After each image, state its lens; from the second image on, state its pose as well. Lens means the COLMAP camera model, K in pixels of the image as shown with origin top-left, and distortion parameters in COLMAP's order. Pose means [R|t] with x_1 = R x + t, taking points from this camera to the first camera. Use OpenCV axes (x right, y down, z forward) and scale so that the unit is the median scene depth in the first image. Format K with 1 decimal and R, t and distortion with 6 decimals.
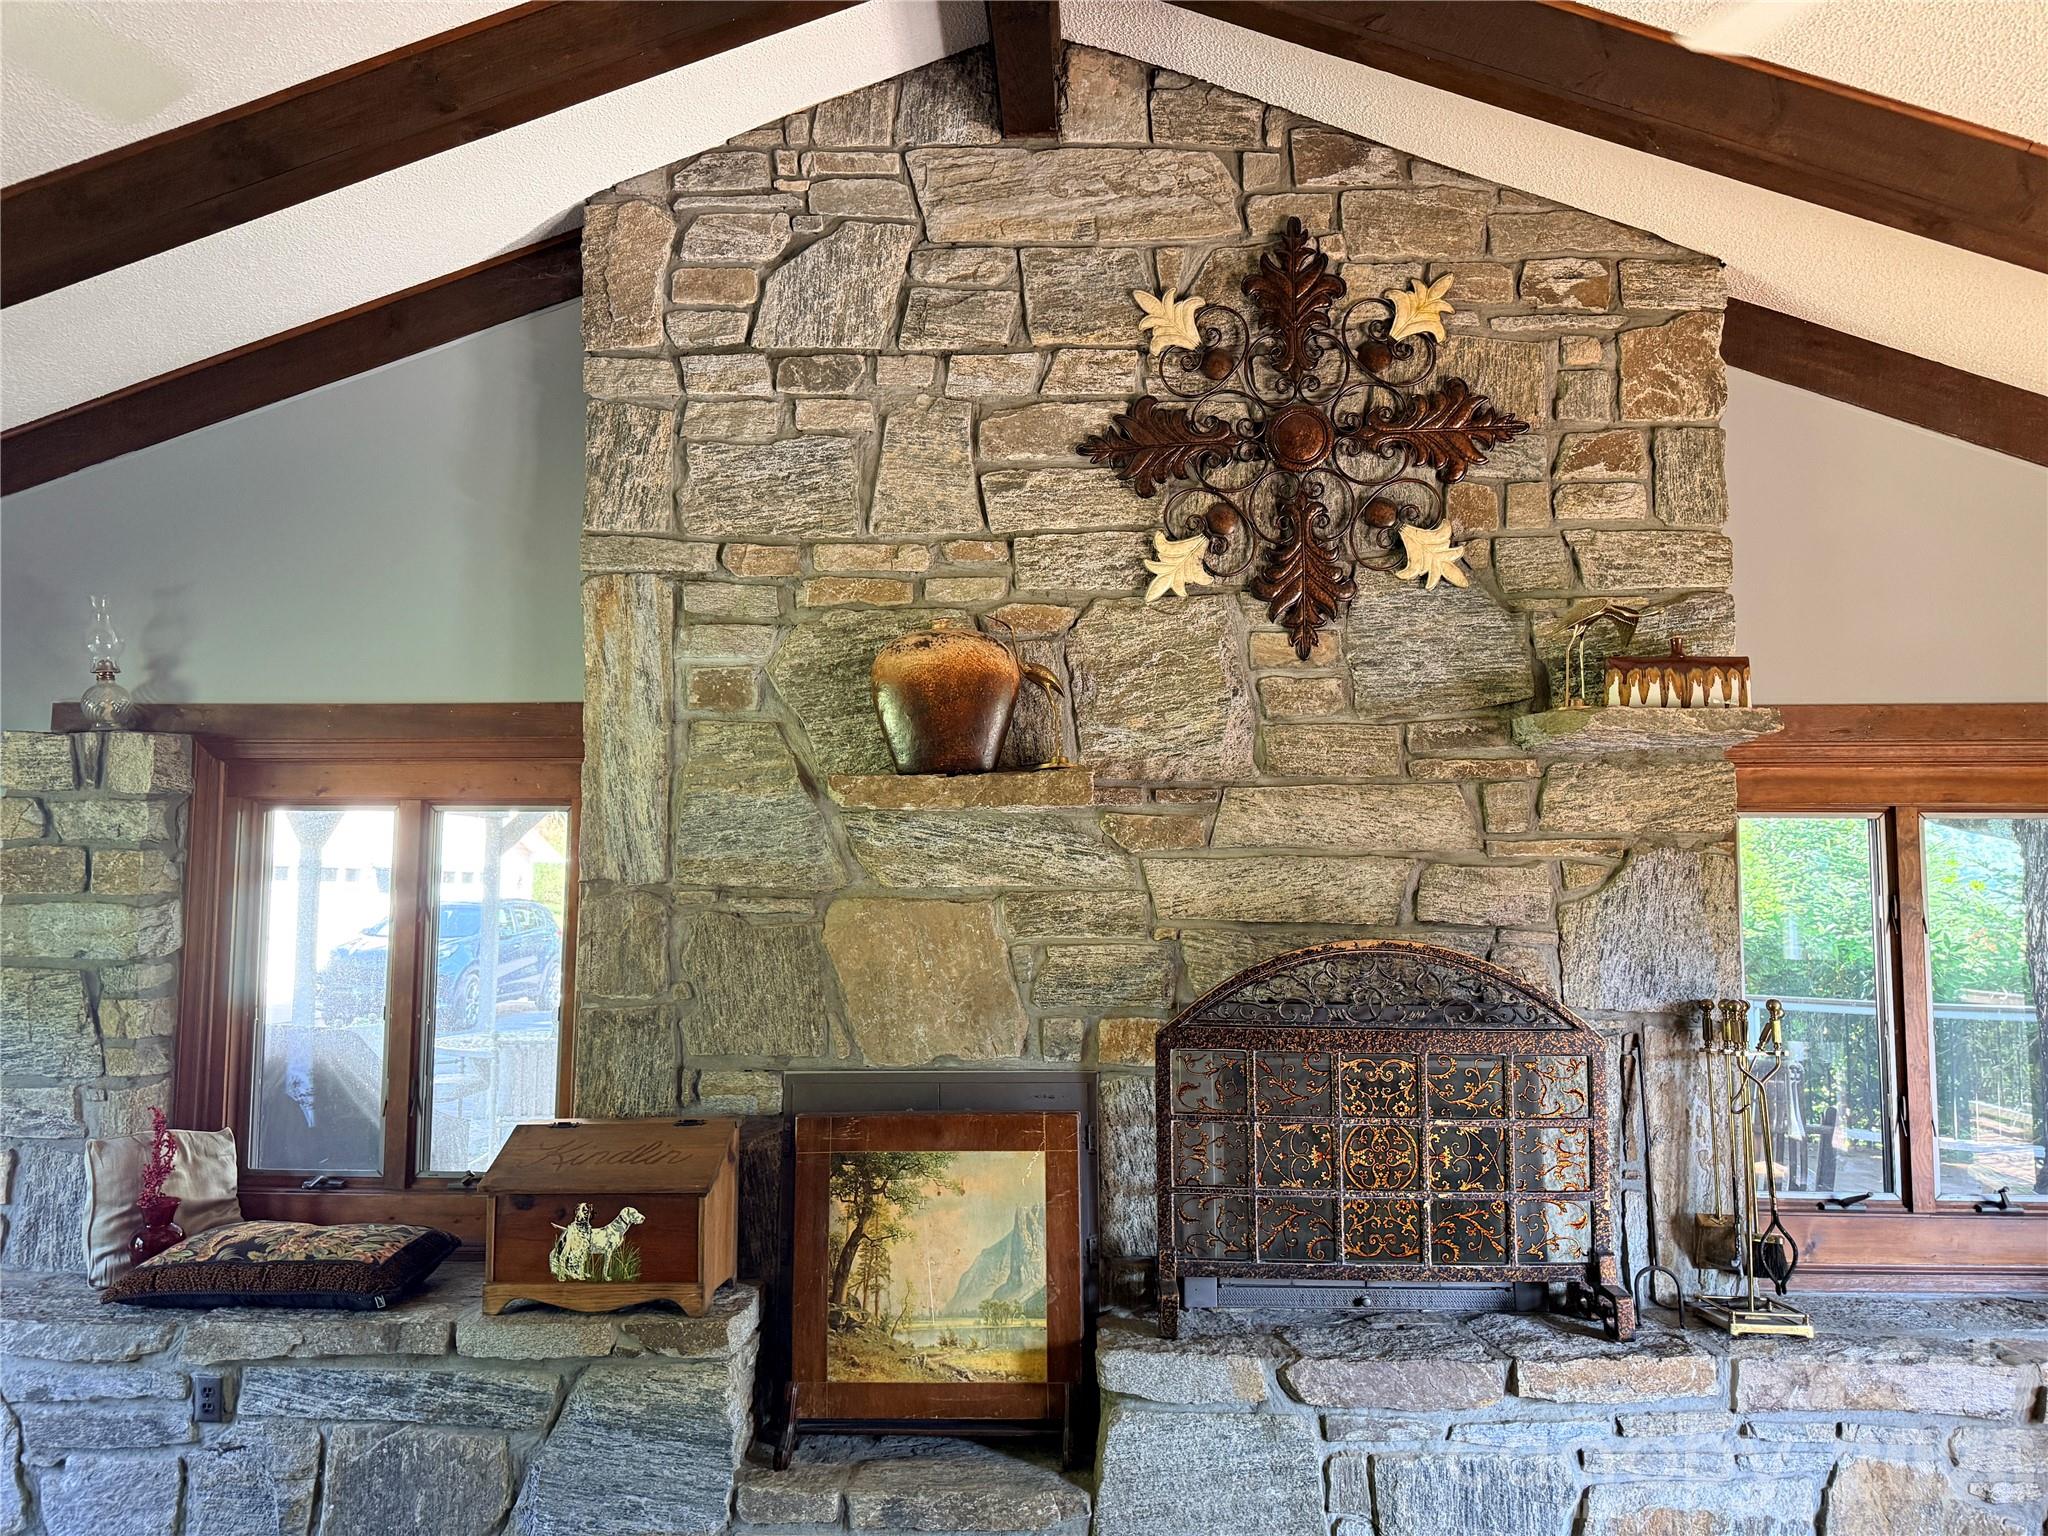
lens RADIAL K [[1464.4, 0, 1030.7], [0, 1464.4, 775.8], [0, 0, 1]] dist [0.039427, -0.034337]
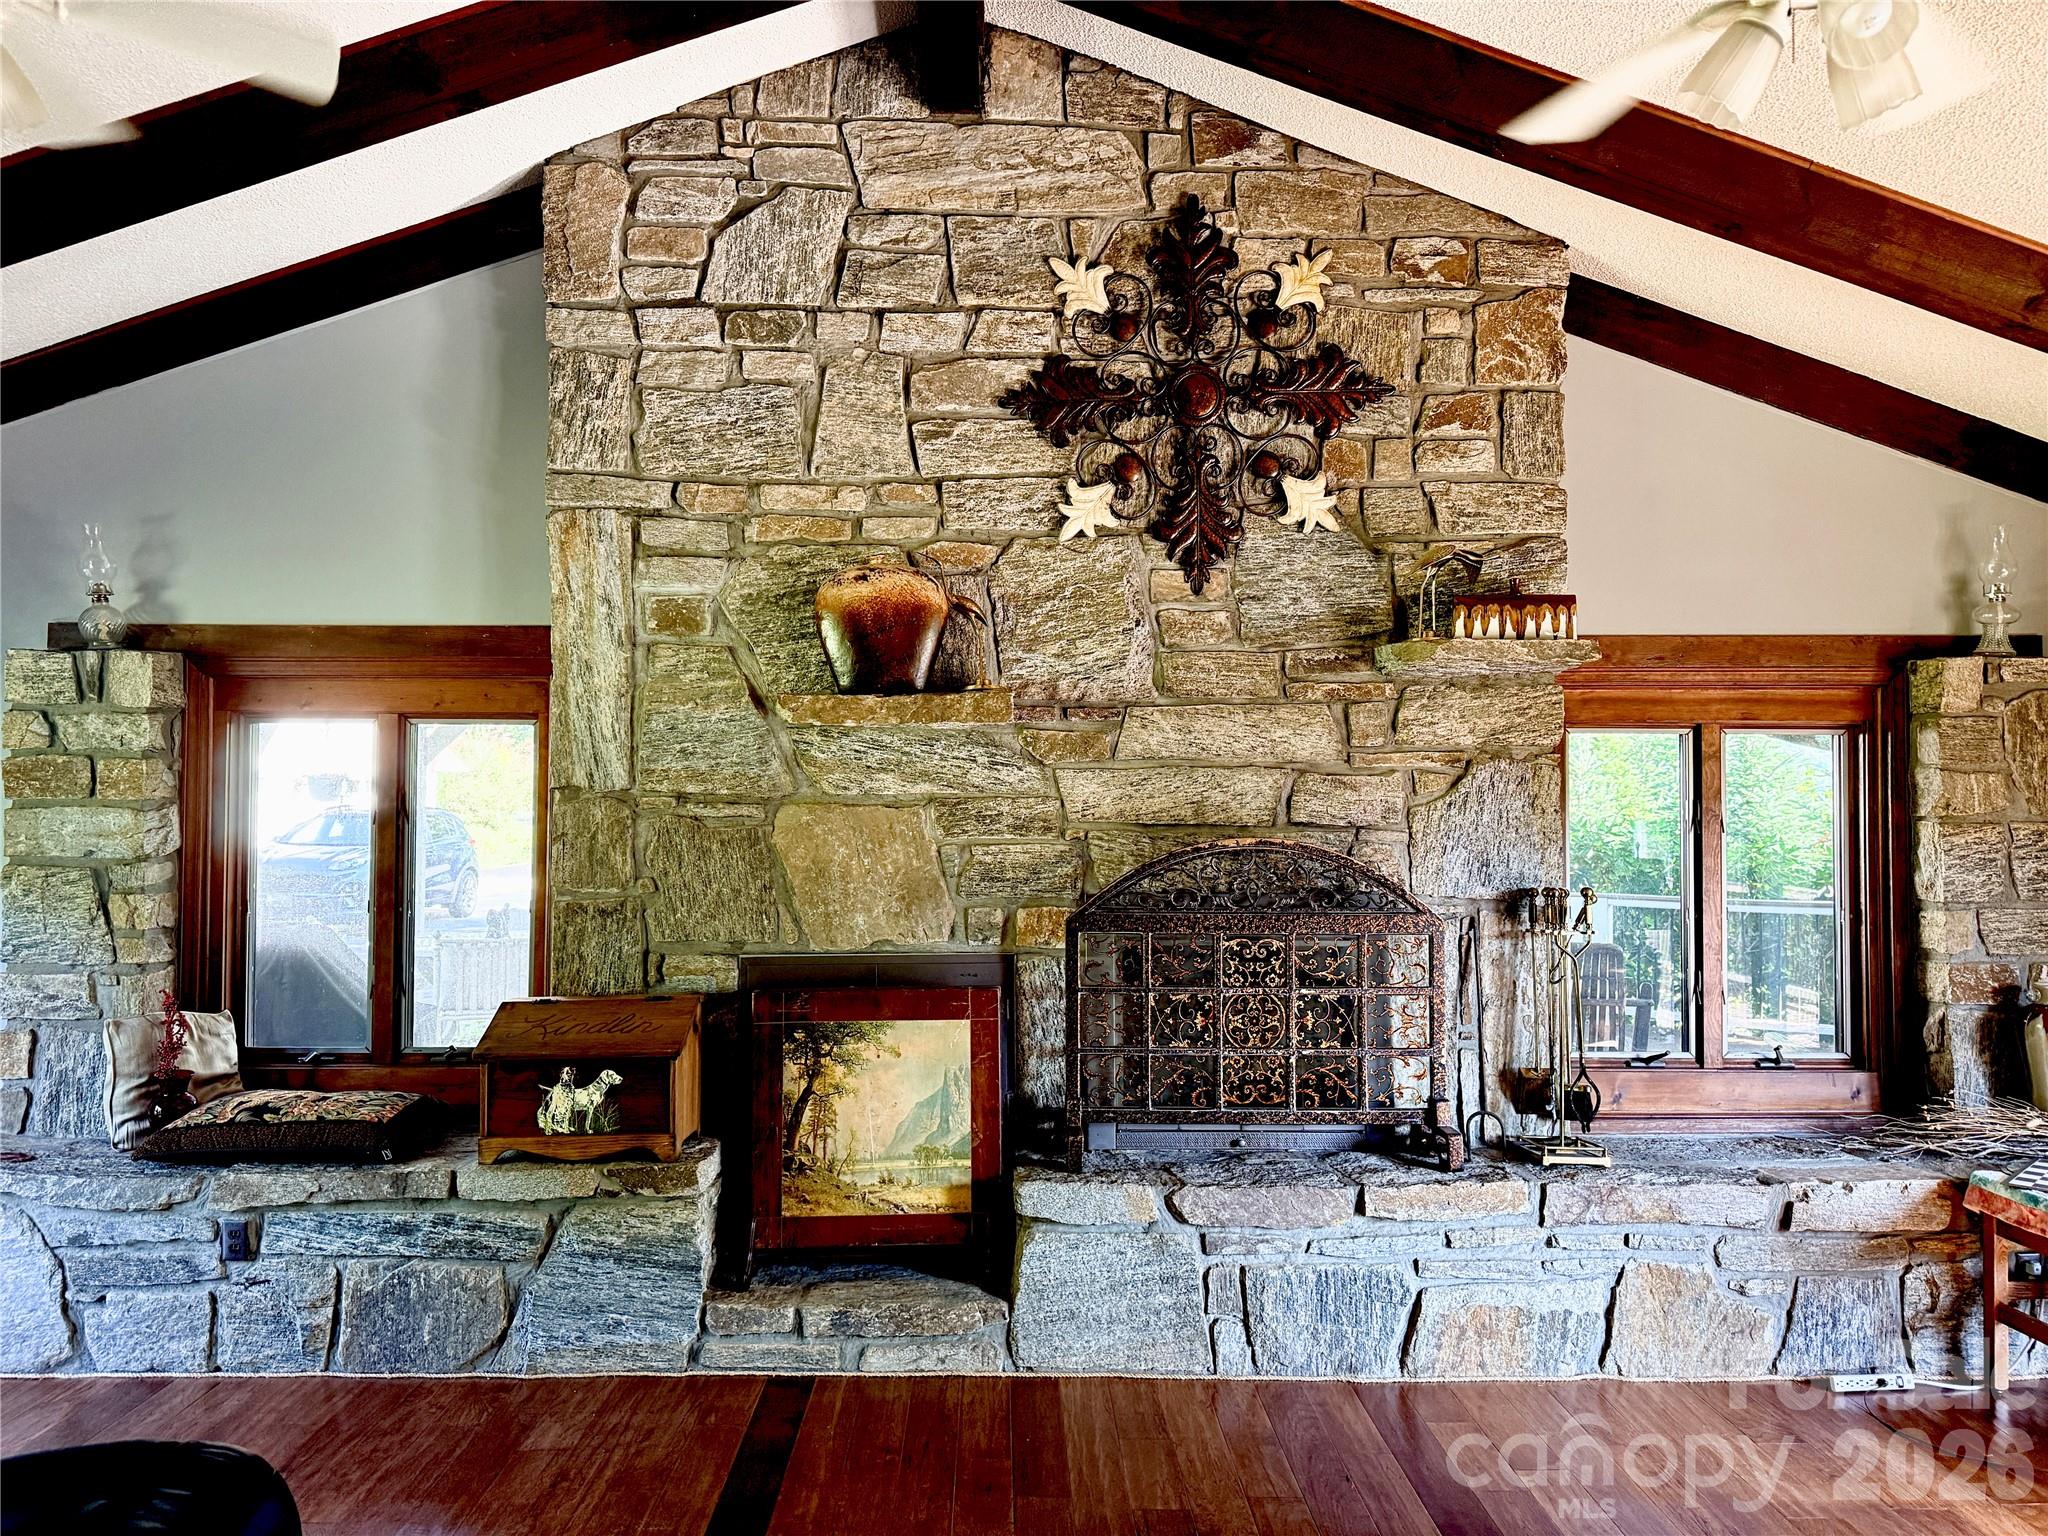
lens RADIAL K [[1464.4, 0, 1025.5], [0, 1464.4, 775.8], [0, 0, 1]] dist [0.039427, -0.034337]
pose [[0.998305, 0.000589, 0.058196, -0.013032], [-0.004209, 0.998060, 0.062112, -0.008383], [-0.058046, -0.062251, 0.996371, -0.135098]]
